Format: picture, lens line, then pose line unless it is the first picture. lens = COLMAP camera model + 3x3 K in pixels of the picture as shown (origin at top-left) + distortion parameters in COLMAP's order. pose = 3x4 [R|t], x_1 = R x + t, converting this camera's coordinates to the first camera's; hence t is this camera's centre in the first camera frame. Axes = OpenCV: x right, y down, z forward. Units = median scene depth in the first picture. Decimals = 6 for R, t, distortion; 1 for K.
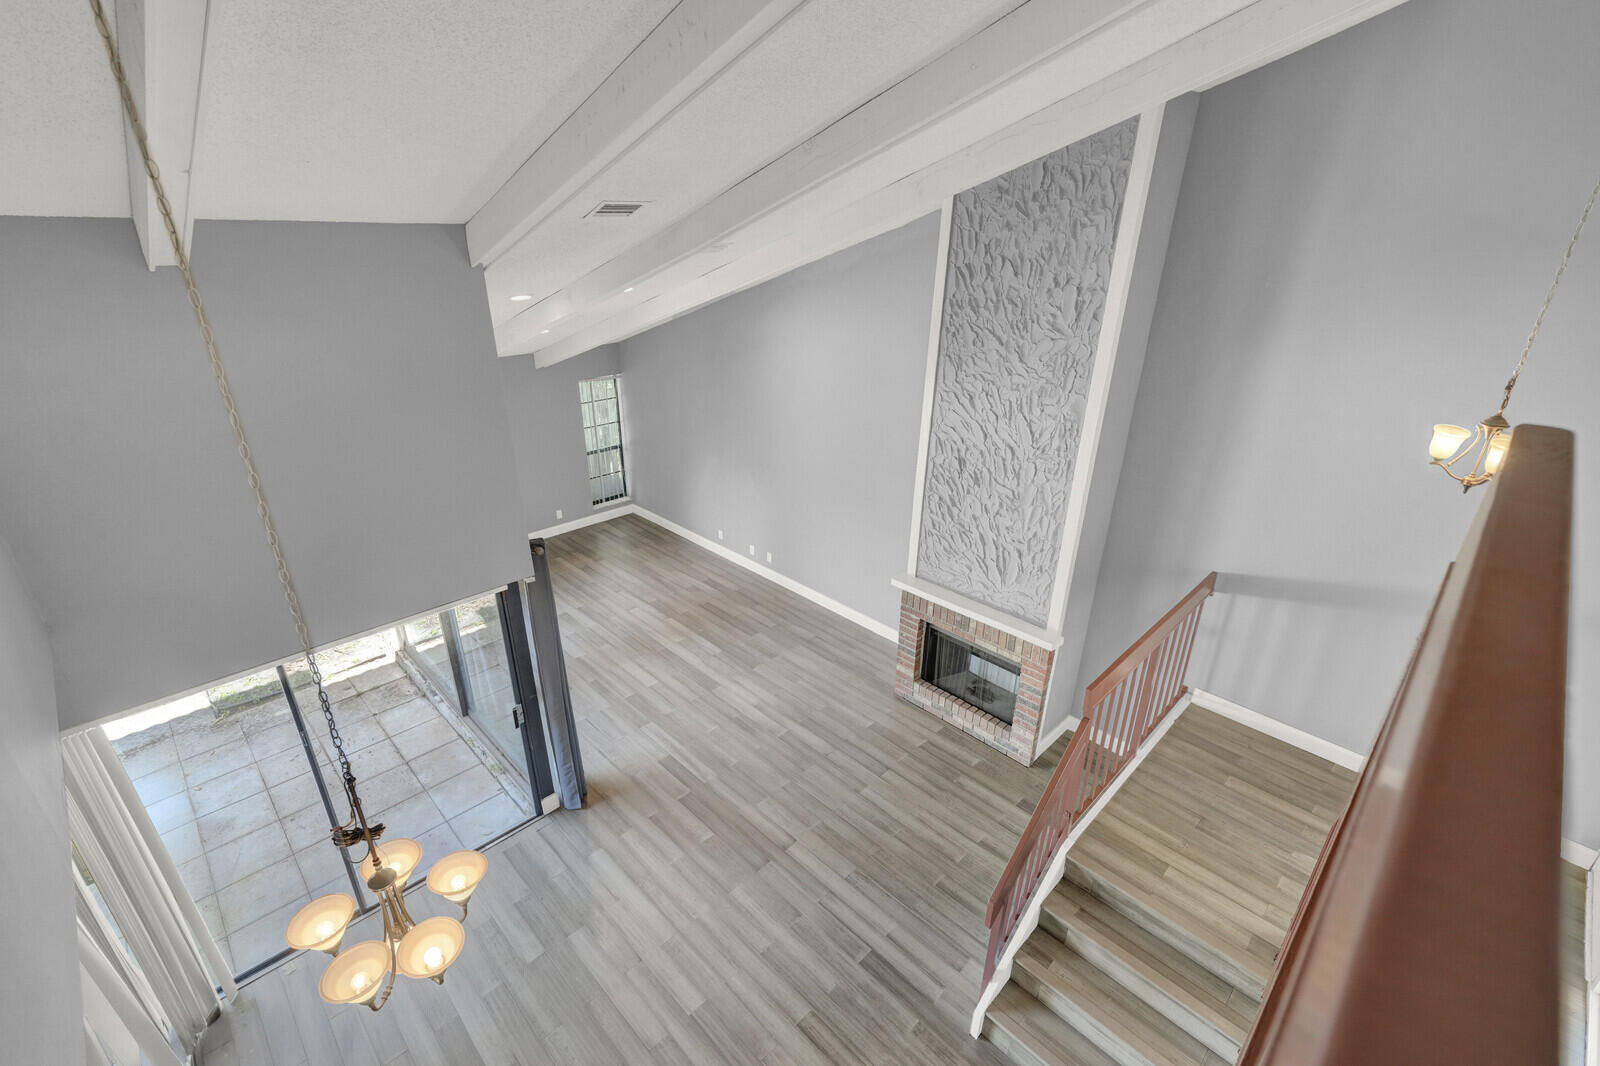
lens RADIAL K [[694.9, 0, 805.1], [0, 694.9, 543.9], [0, 0, 1]] dist [0.004762, 0.001474]
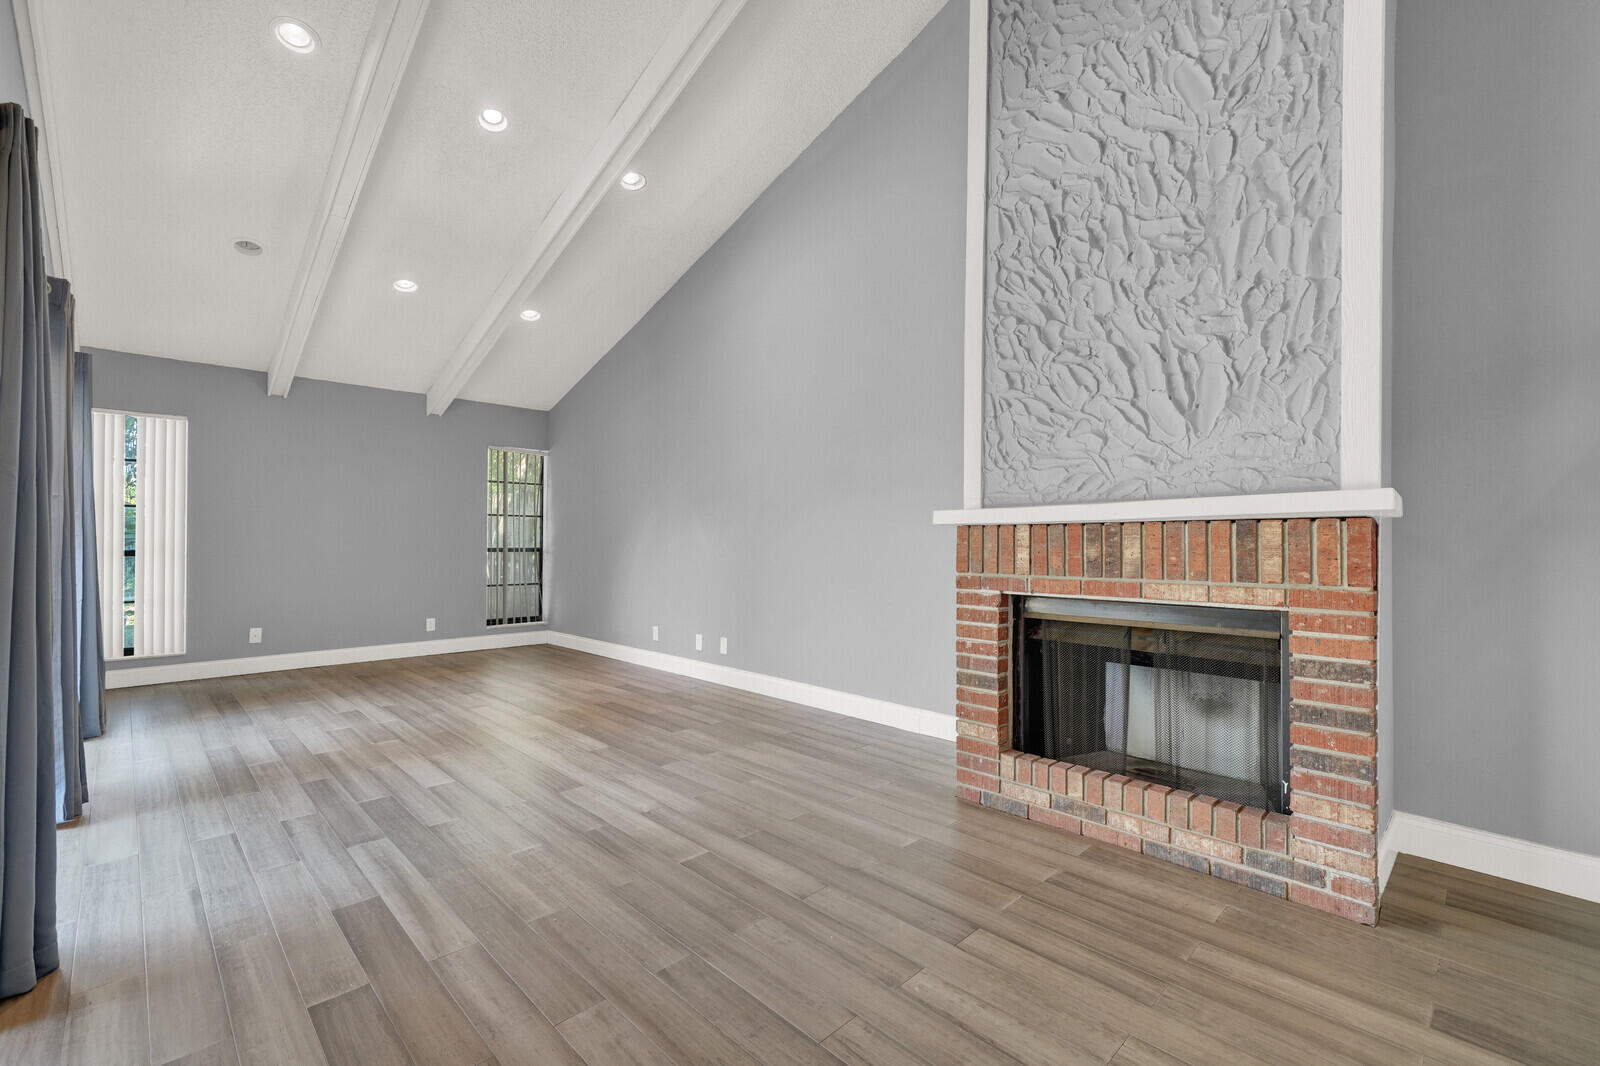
lens RADIAL K [[694.9, 0, 799.6], [0, 694.9, 535.0], [0, 0, 1]] dist [0.004762, 0.001474]
pose [[0.999900, -0.011235, -0.008576, 0.034827], [0.006692, 0.910734, -0.412940, 0.280753], [0.012449, 0.412842, 0.910718, 0.582252]]
